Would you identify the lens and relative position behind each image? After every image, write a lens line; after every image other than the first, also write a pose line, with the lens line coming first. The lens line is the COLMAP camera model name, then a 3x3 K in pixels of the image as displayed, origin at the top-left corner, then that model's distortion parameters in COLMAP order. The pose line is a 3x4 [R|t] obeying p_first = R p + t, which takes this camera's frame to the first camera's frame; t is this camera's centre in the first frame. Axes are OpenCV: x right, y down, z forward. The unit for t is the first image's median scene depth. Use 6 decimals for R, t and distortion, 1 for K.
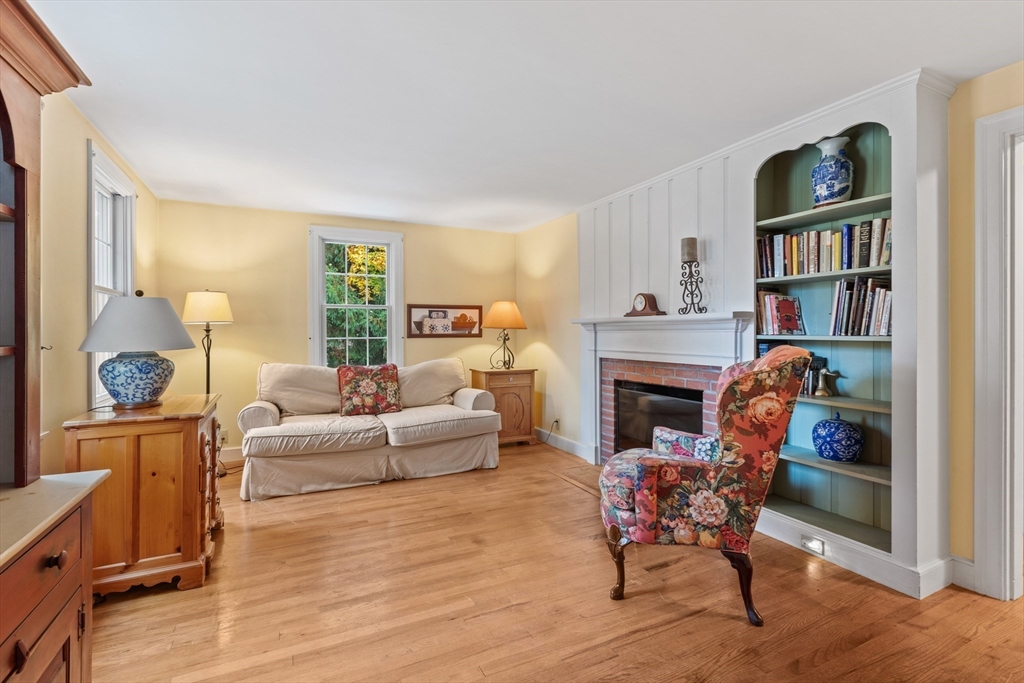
lens RADIAL K [[467.1, 0, 507.5], [0, 467.1, 331.5], [0, 0, 1]] dist [0.000297, -0.000010]
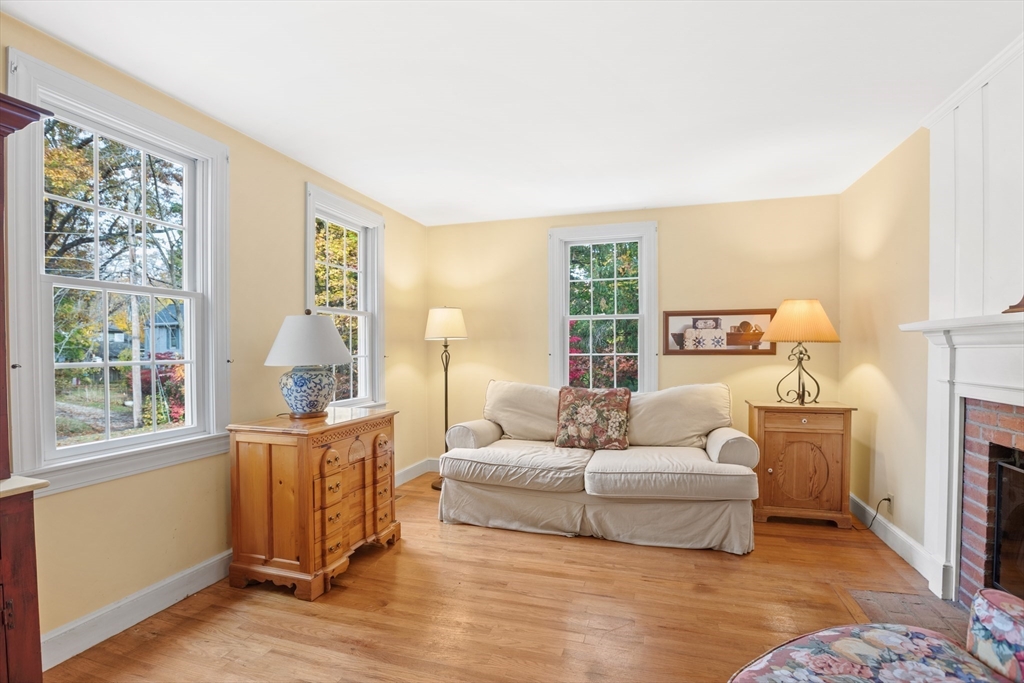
lens RADIAL K [[491.7, 0, 511.1], [0, 491.7, 356.6], [0, 0, 1]] dist [-0.061989, 0.017434]
pose [[0.733234, 0.011424, -0.679880, 0.193735], [0.002237, 0.999813, 0.019213, 0.000322], [0.679972, -0.015608, 0.733072, 0.294857]]
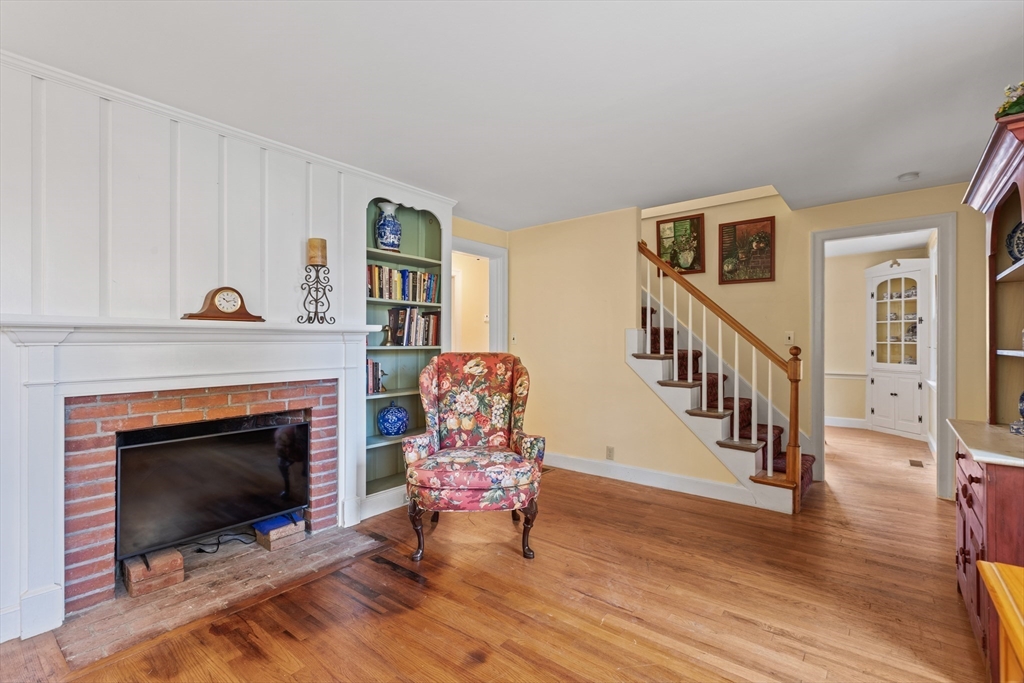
lens RADIAL K [[464.5, 0, 512.0], [0, 464.5, 341.5], [0, 0, 1]] dist [0.003169, 0.000574]
pose [[-0.429176, 0.002423, 0.903218, -0.453301], [0.000336, 0.999997, -0.002523, -0.000569], [-0.903221, -0.000779, -0.429176, 0.823002]]
